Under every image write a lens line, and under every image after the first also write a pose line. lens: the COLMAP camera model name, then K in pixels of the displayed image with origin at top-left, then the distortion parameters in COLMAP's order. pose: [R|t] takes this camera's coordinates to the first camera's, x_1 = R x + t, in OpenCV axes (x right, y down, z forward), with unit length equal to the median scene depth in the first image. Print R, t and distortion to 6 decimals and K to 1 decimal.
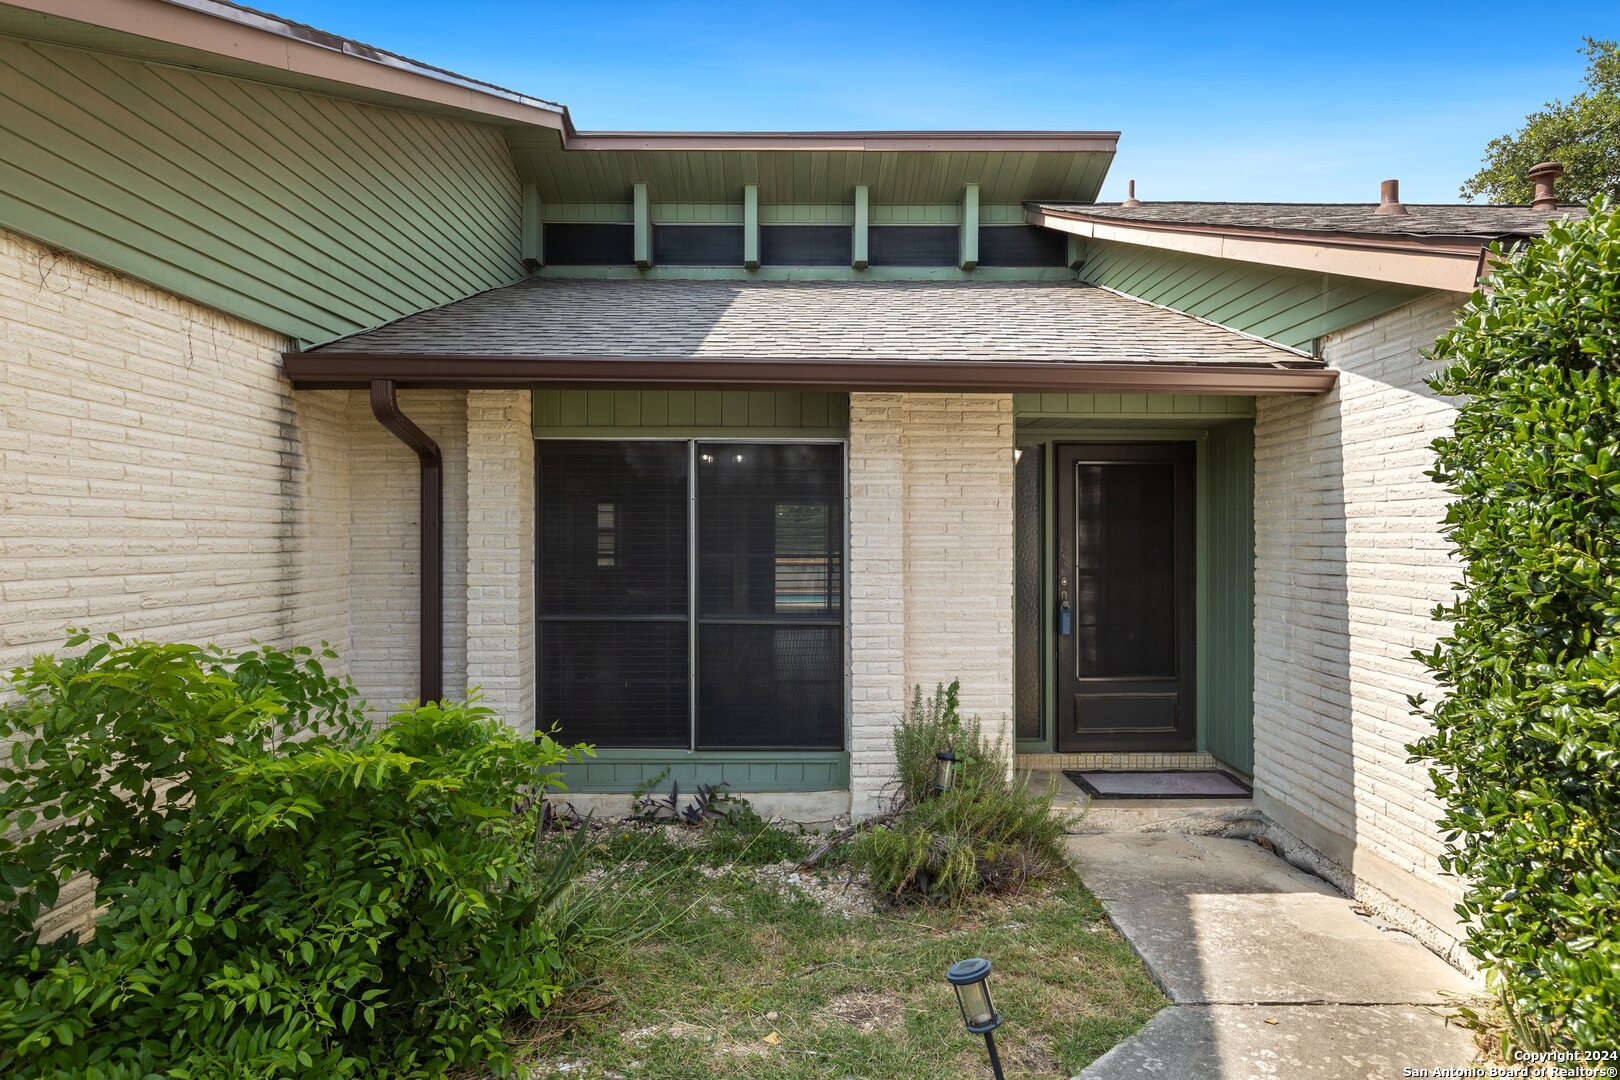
lens RADIAL K [[1047.4, 0, 811.9], [0, 1047.4, 532.9], [0, 0, 1]] dist [-0.008563, 0.002826]
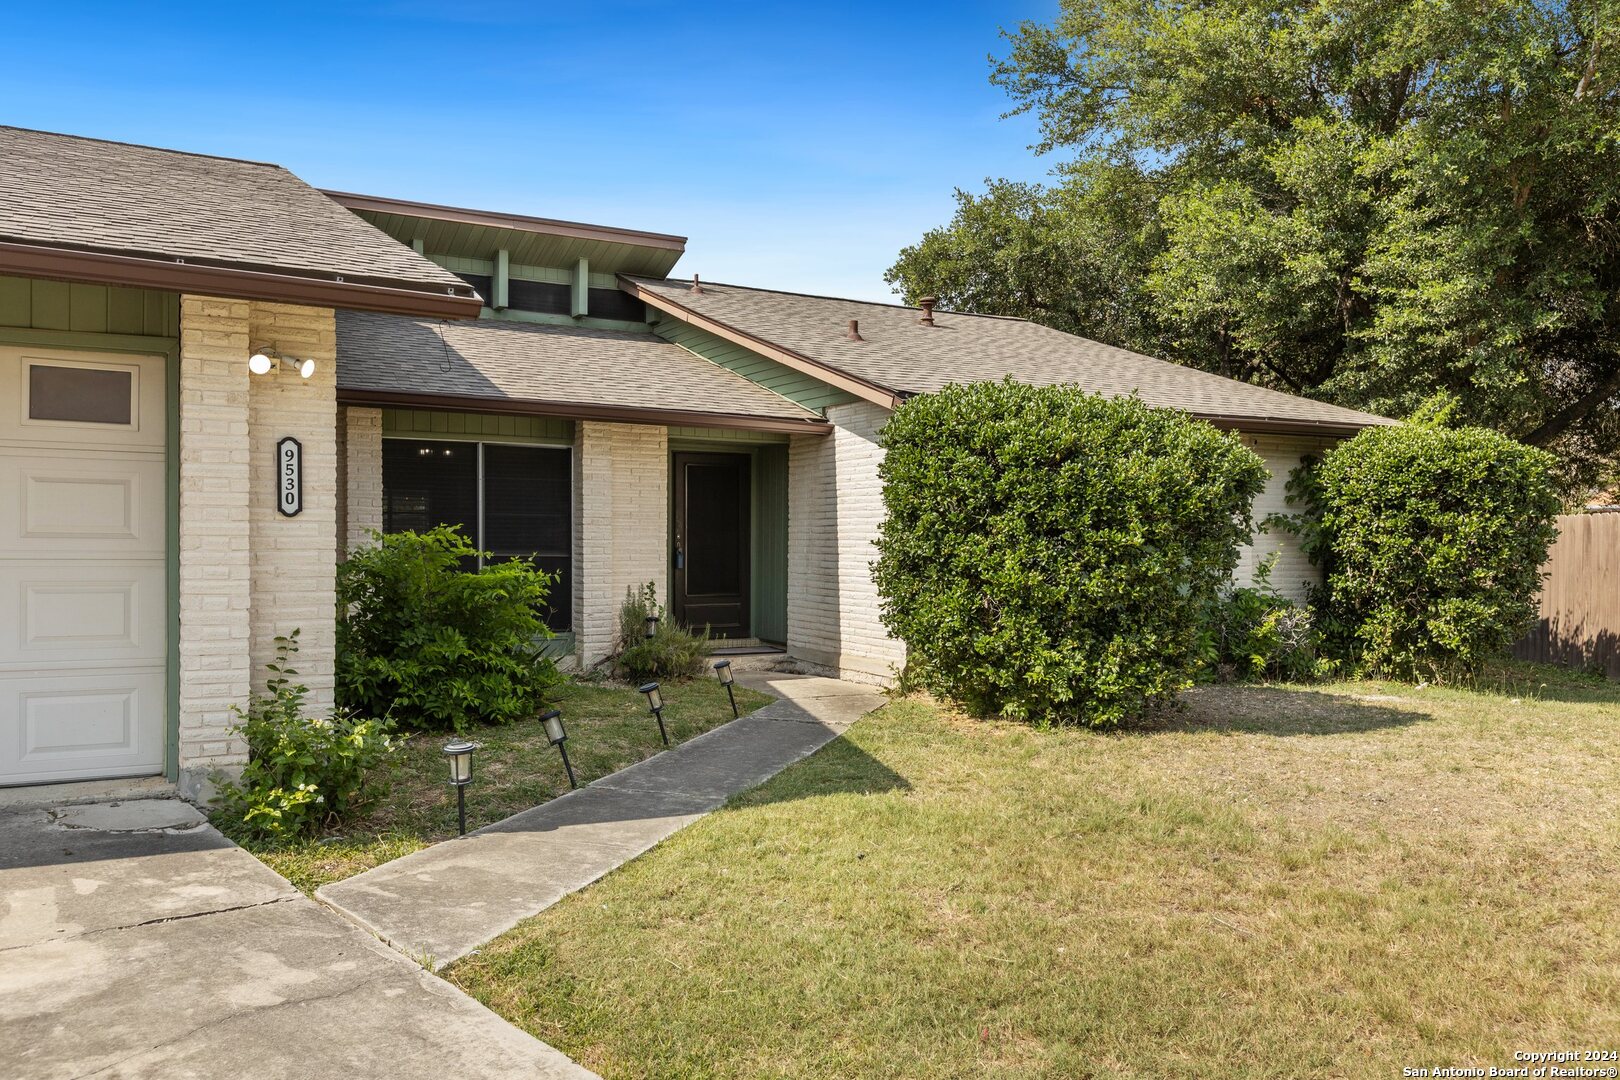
lens RADIAL K [[1223.6, 0, 812.9], [0, 1223.6, 565.7], [0, 0, 1]] dist [0.009490, 0.000787]
pose [[0.876616, -0.005062, 0.481163, -0.591378], [-0.005236, 0.999785, 0.020057, 0.062335], [-0.481162, -0.020102, 0.876401, -0.933320]]
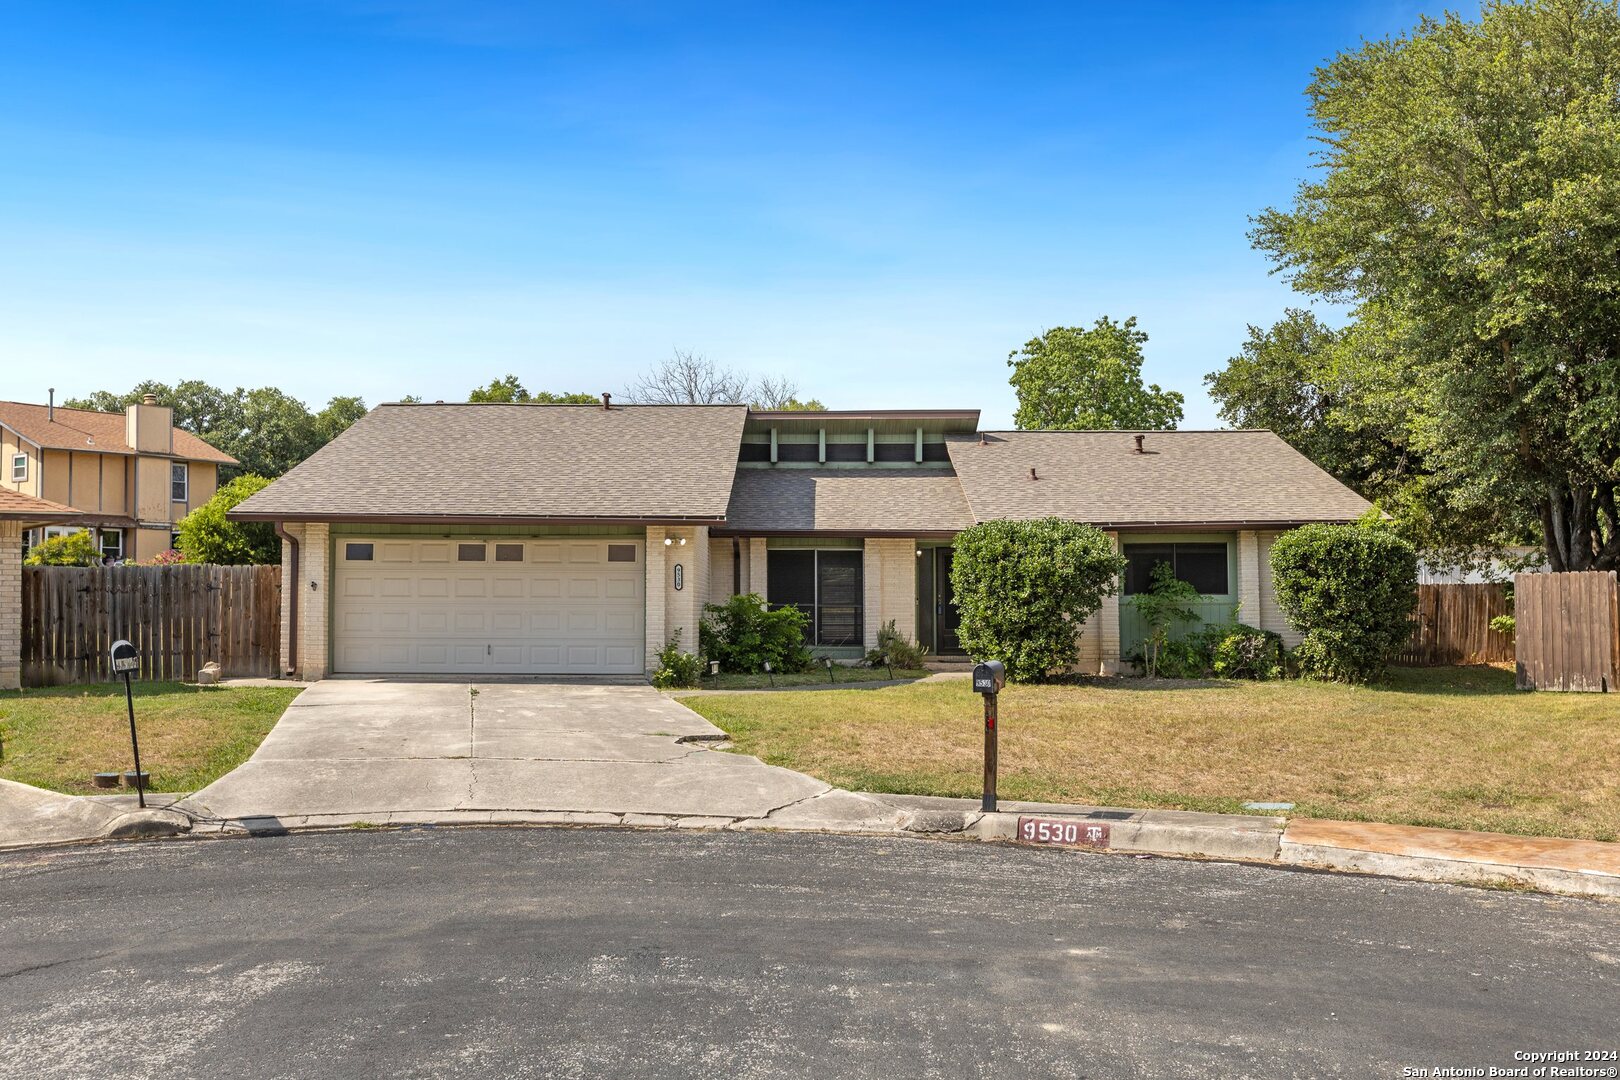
lens RADIAL K [[1552.3, 0, 810.0], [0, 1552.3, 540.0], [0, 0, 1]] dist [-0.004763, -0.001621]
pose [[0.999953, -0.002579, -0.009377, -0.089687], [0.002188, 0.999138, -0.041452, 0.081660], [0.009476, 0.041429, 0.999096, -3.893828]]
